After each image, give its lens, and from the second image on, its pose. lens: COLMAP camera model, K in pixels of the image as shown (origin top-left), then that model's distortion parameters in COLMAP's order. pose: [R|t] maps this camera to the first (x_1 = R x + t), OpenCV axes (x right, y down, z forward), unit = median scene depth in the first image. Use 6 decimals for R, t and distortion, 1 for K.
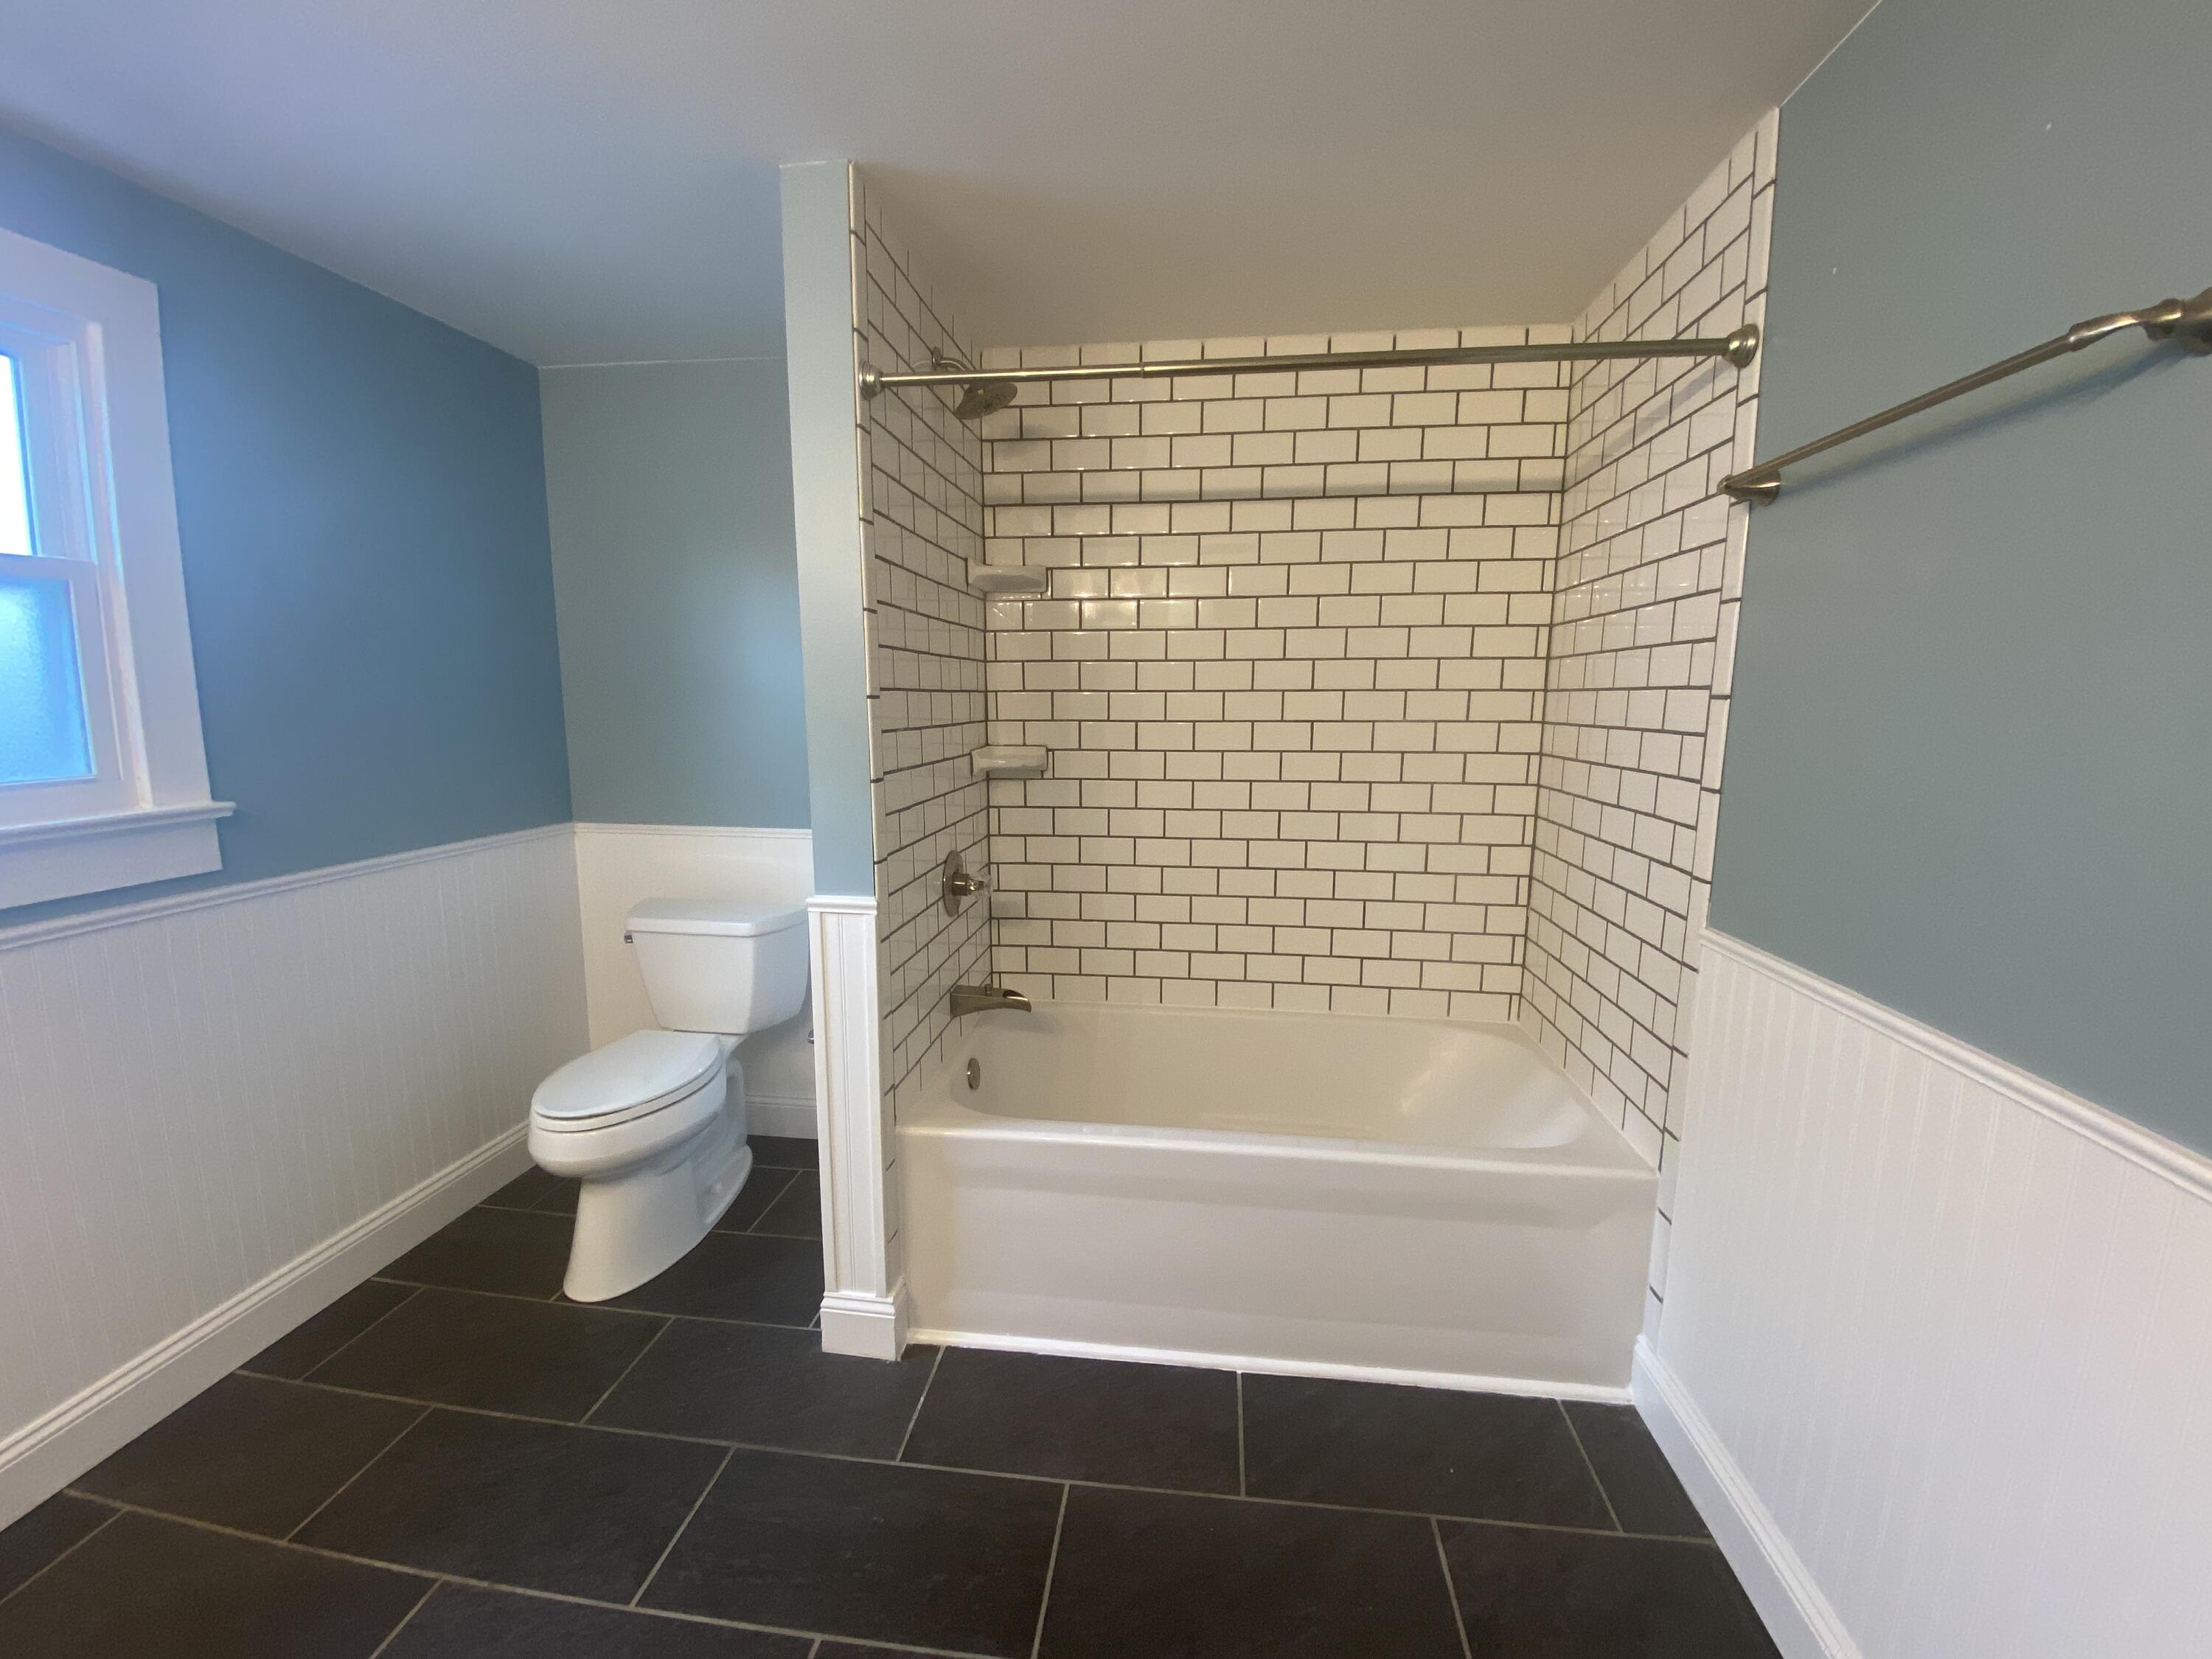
lens RADIAL K [[883.3, 0, 1106.0], [0, 883.3, 829.5], [0, 0, 1]] dist [0.018376, -0.017651]
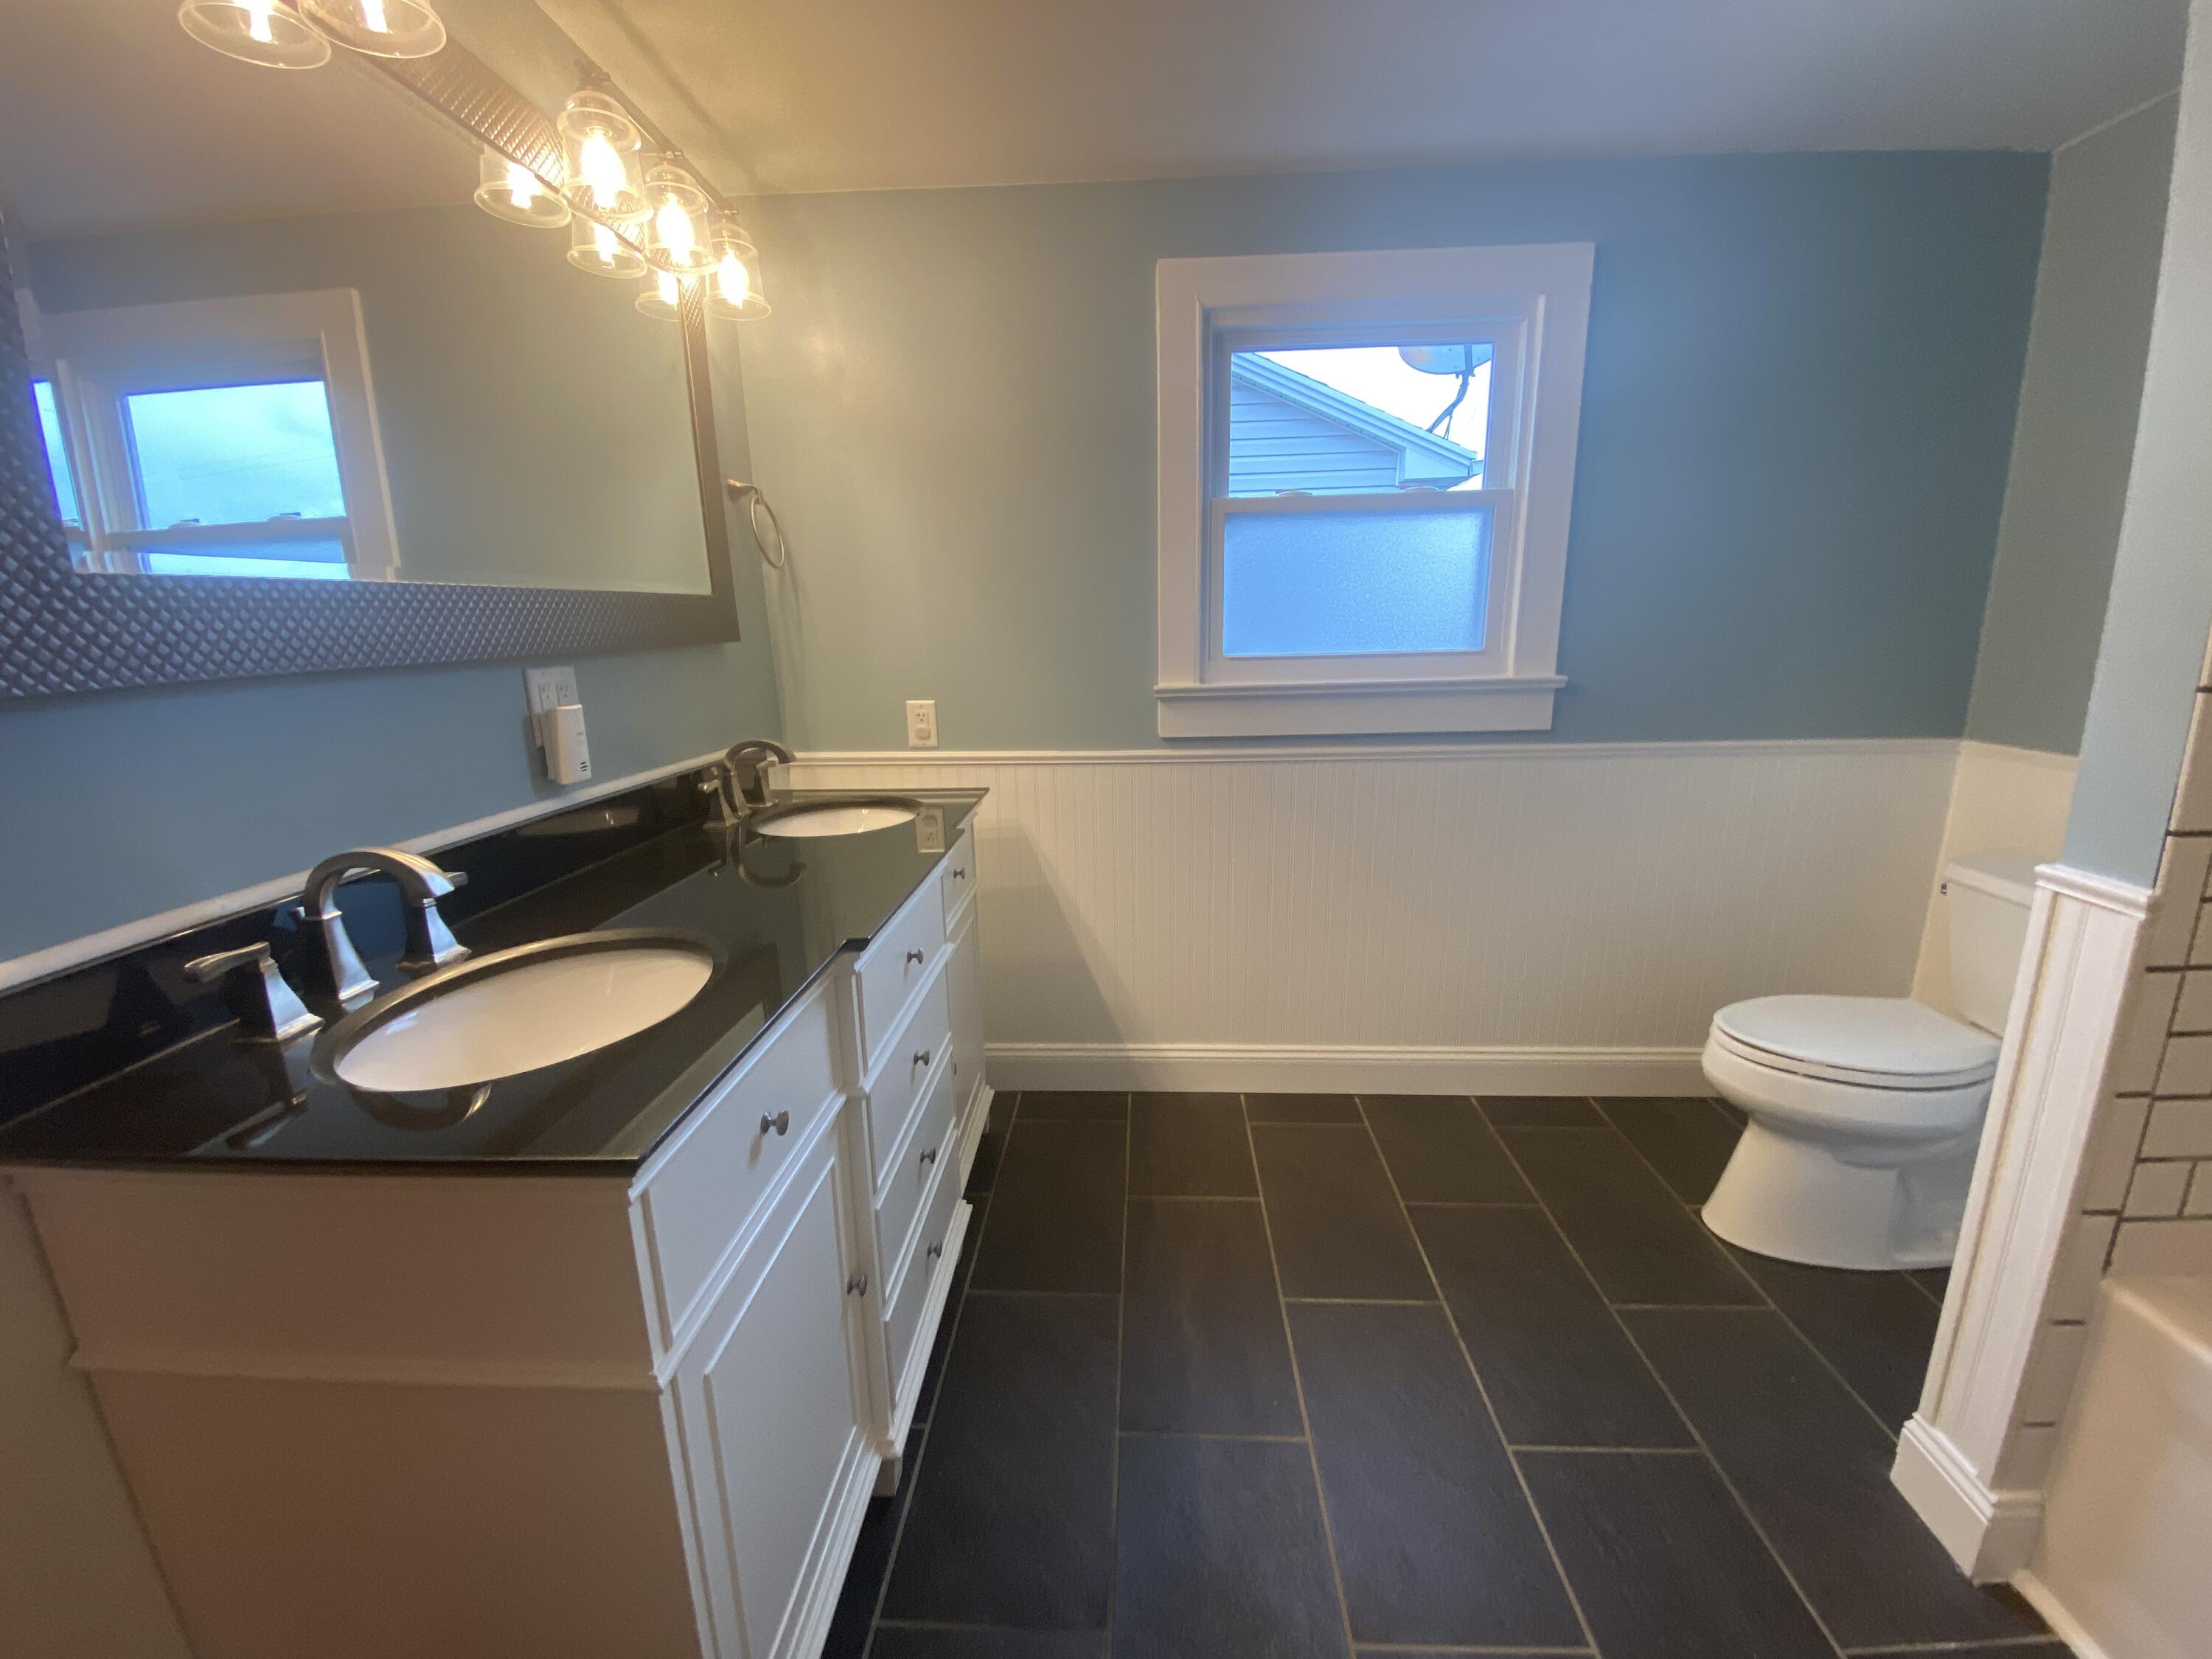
lens RADIAL K [[901.2, 0, 1106.0], [0, 901.2, 829.5], [0, 0, 1]] dist [0.001544, -0.011934]
pose [[0.088096, 0.211099, -0.973487, 0.222378], [-0.119721, 0.972446, 0.200039, 0.003462], [0.988891, 0.098924, 0.110942, 0.239918]]
